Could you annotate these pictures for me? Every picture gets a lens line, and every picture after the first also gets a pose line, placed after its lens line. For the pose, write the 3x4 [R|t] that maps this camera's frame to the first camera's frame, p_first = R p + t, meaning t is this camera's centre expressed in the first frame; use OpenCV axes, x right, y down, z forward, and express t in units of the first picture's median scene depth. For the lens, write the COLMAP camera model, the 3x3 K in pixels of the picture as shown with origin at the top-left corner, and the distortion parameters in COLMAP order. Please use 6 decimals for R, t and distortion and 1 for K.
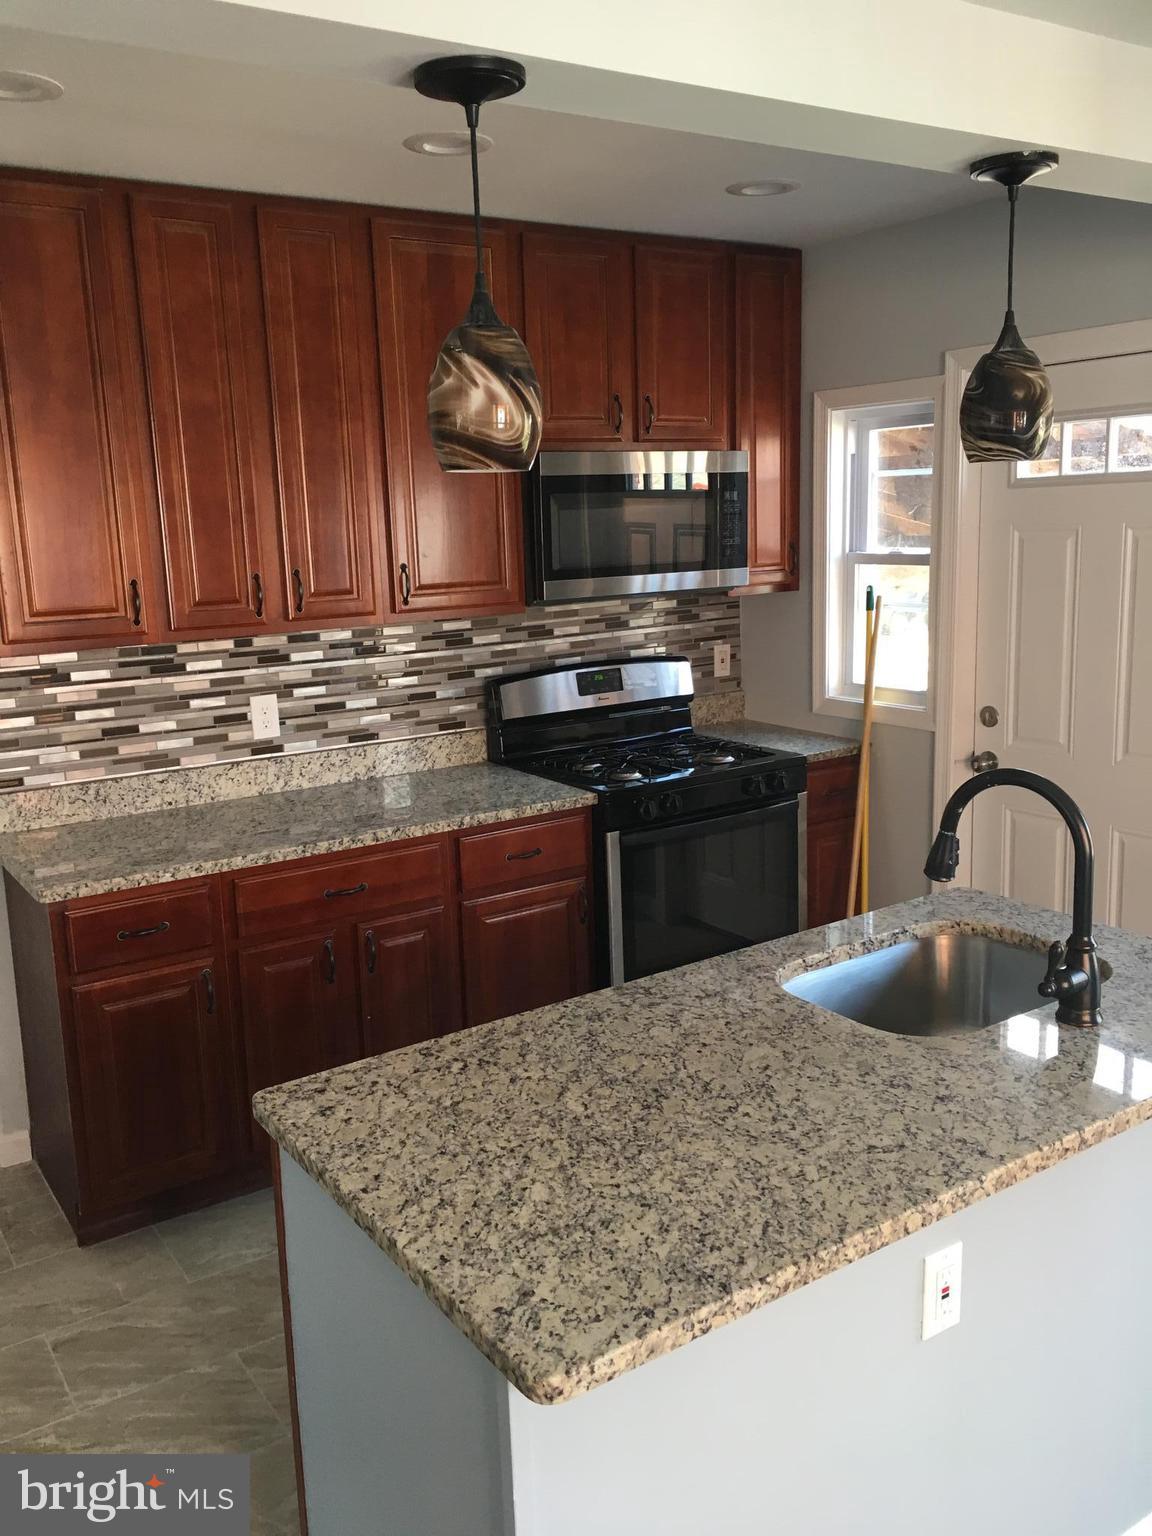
lens RADIAL K [[1301.0, 0, 569.3], [0, 1301.0, 761.0], [0, 0, 1]] dist [0.072987, -0.092483]
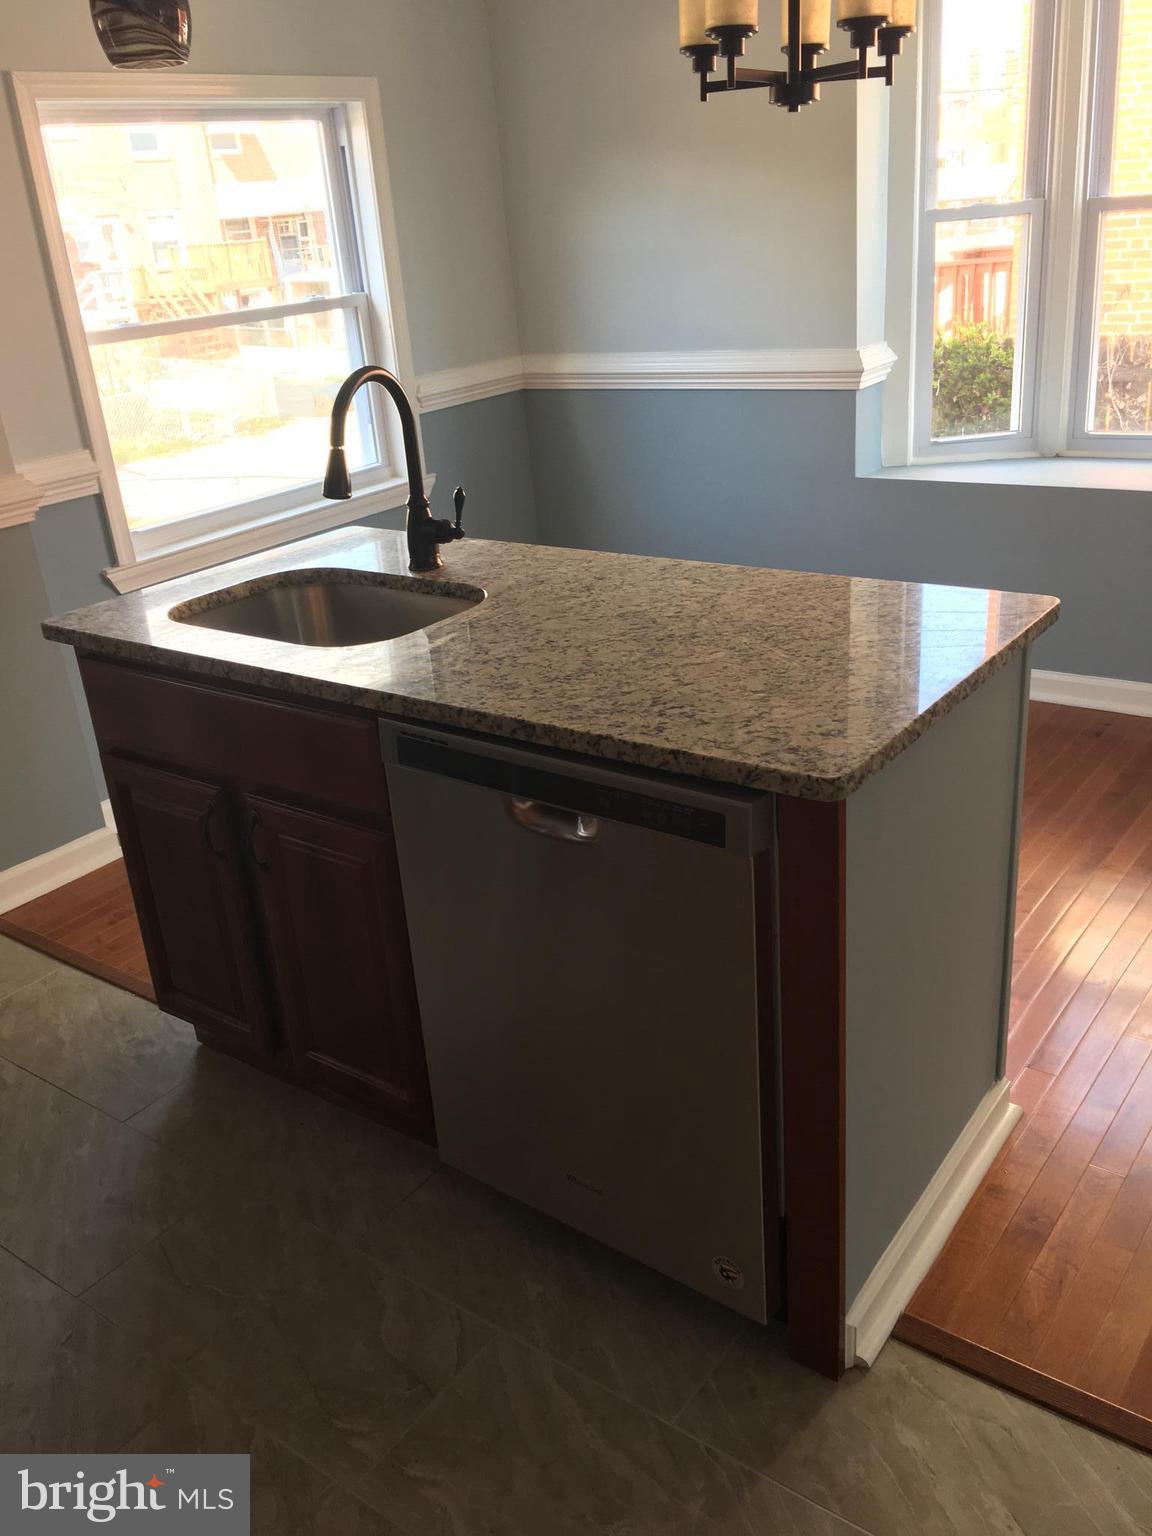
lens RADIAL K [[1301.0, 0, 569.1], [0, 1301.0, 770.6], [0, 0, 1]] dist [0.072987, -0.092483]
pose [[-0.337003, -0.310798, 0.888726, -0.426564], [0.269312, 0.872680, 0.407309, -0.052988], [-0.902164, 0.376609, -0.210394, 0.635479]]
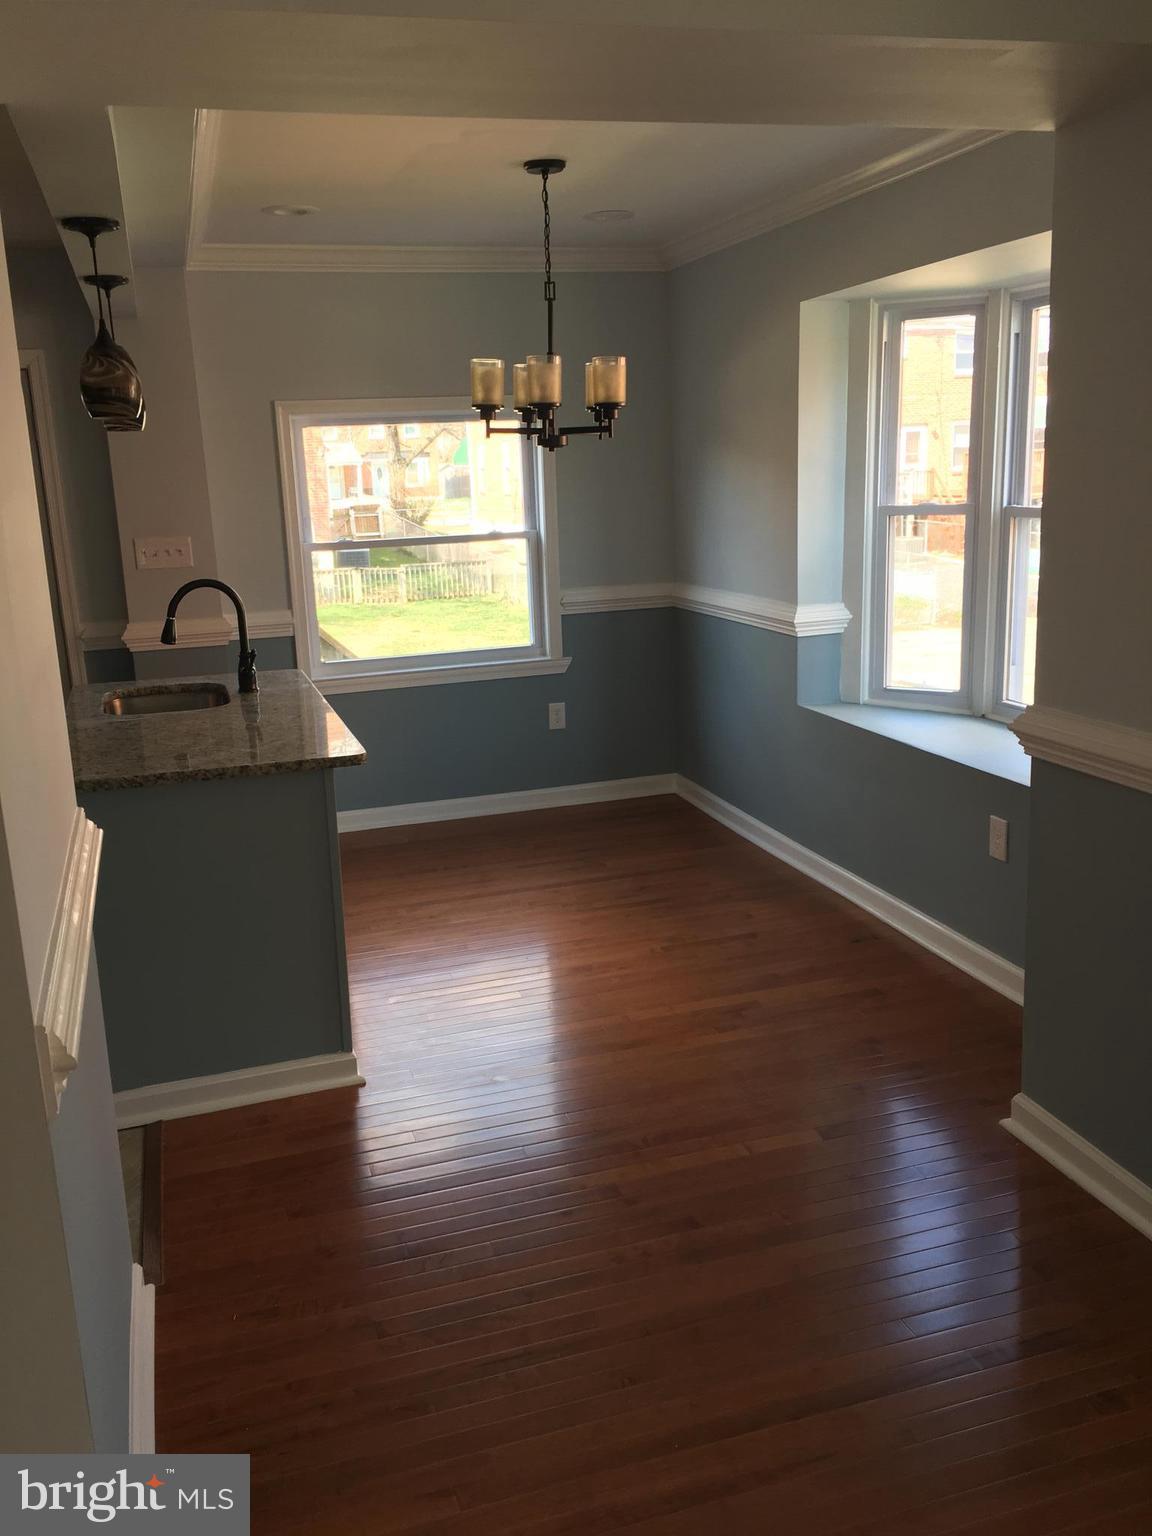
lens RADIAL K [[1301.0, 0, 572.5], [0, 1301.0, 768.1], [0, 0, 1]] dist [0.072987, -0.092483]
pose [[0.276943, -0.194311, 0.941034, -0.800001], [0.208496, 0.968159, 0.138553, 0.069406], [-0.937994, 0.157830, 0.308638, -0.079501]]
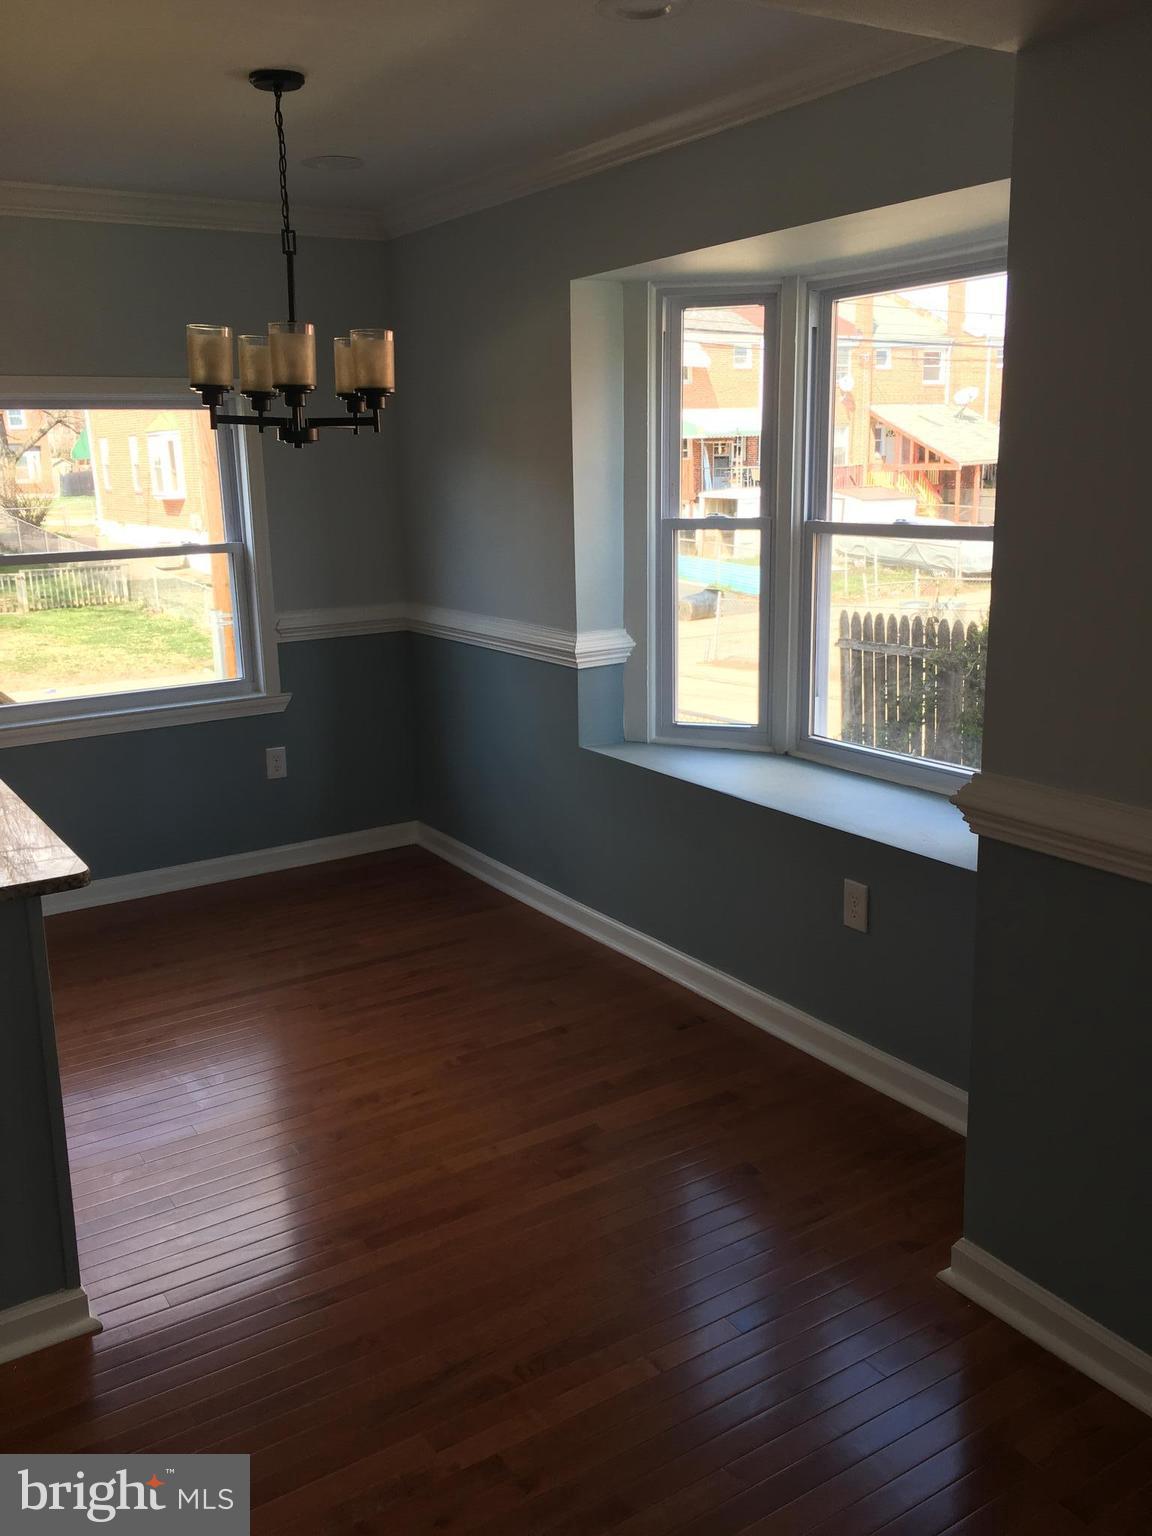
lens RADIAL K [[1301.0, 0, 573.5], [0, 1301.0, 767.7], [0, 0, 1]] dist [0.072987, -0.092483]
pose [[0.009513, -0.198890, 0.979976, -0.605989], [0.209022, 0.958766, 0.192556, 0.033821], [-0.977865, 0.203005, 0.050694, 0.055851]]
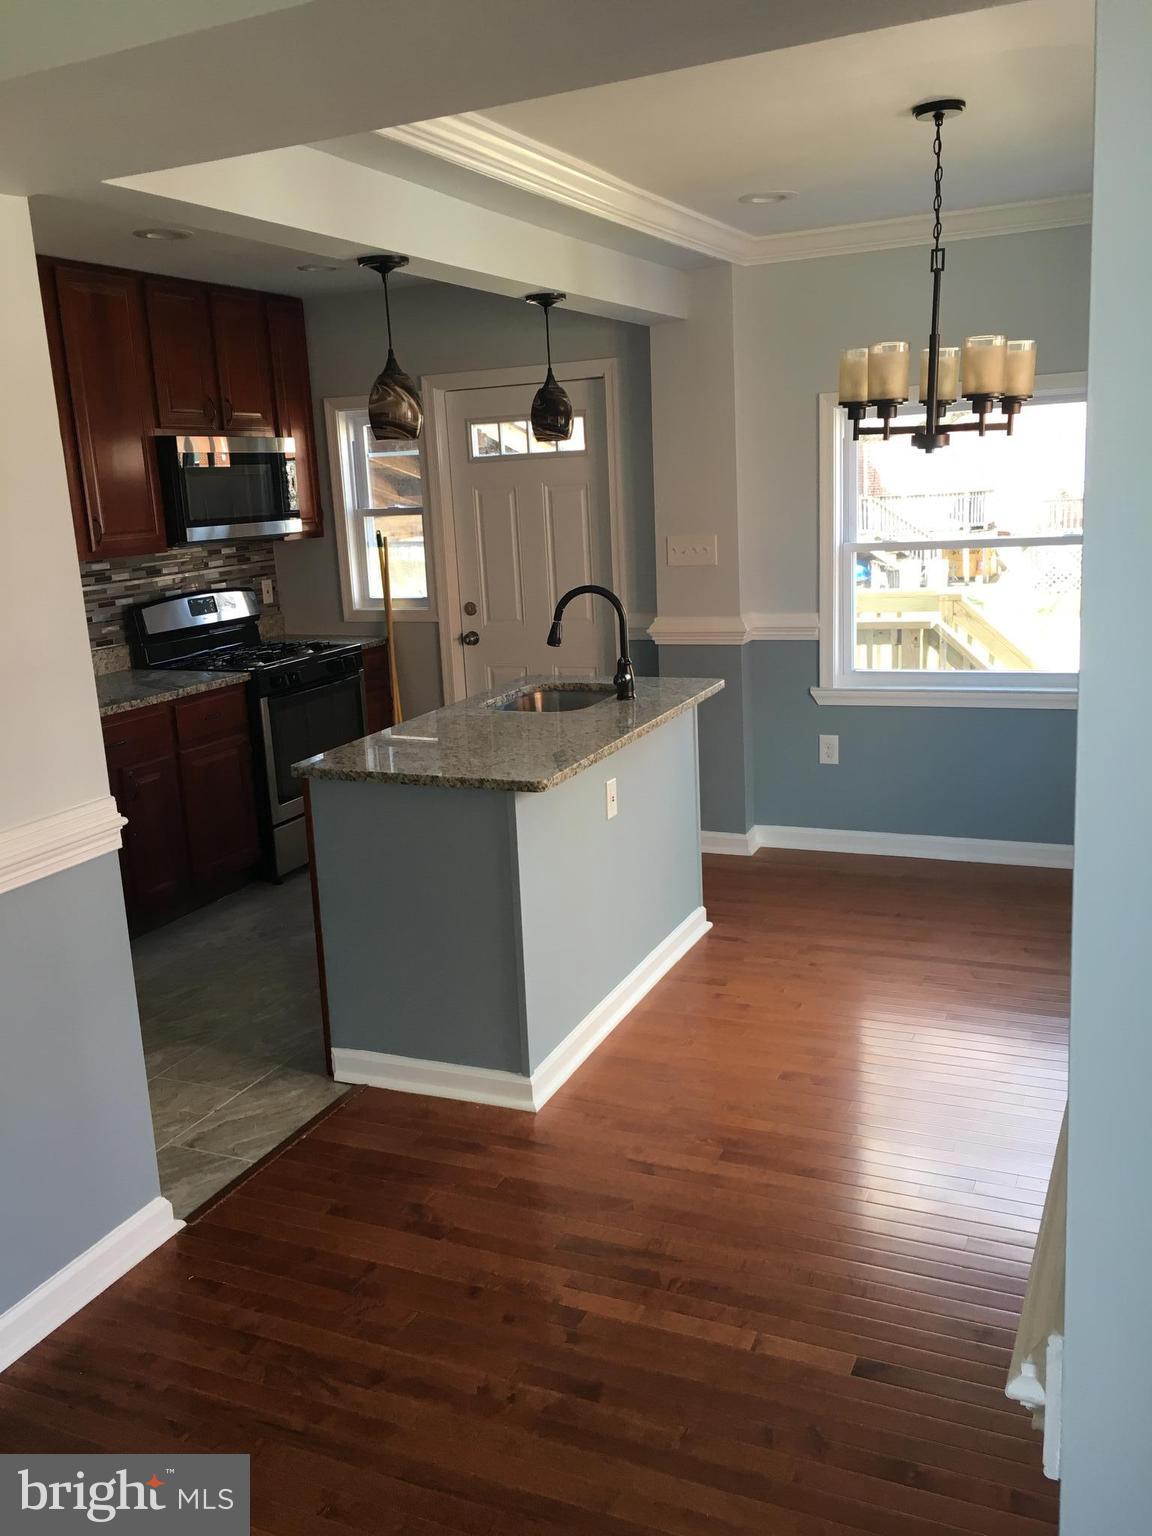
lens RADIAL K [[1301.0, 0, 569.5], [0, 1301.0, 766.4], [0, 0, 1]] dist [0.072987, -0.092483]
pose [[0.846616, -0.122895, 0.517821, -0.432685], [0.120190, 0.991988, 0.038924, 0.111884], [-0.518456, 0.029283, 0.854603, -0.416782]]
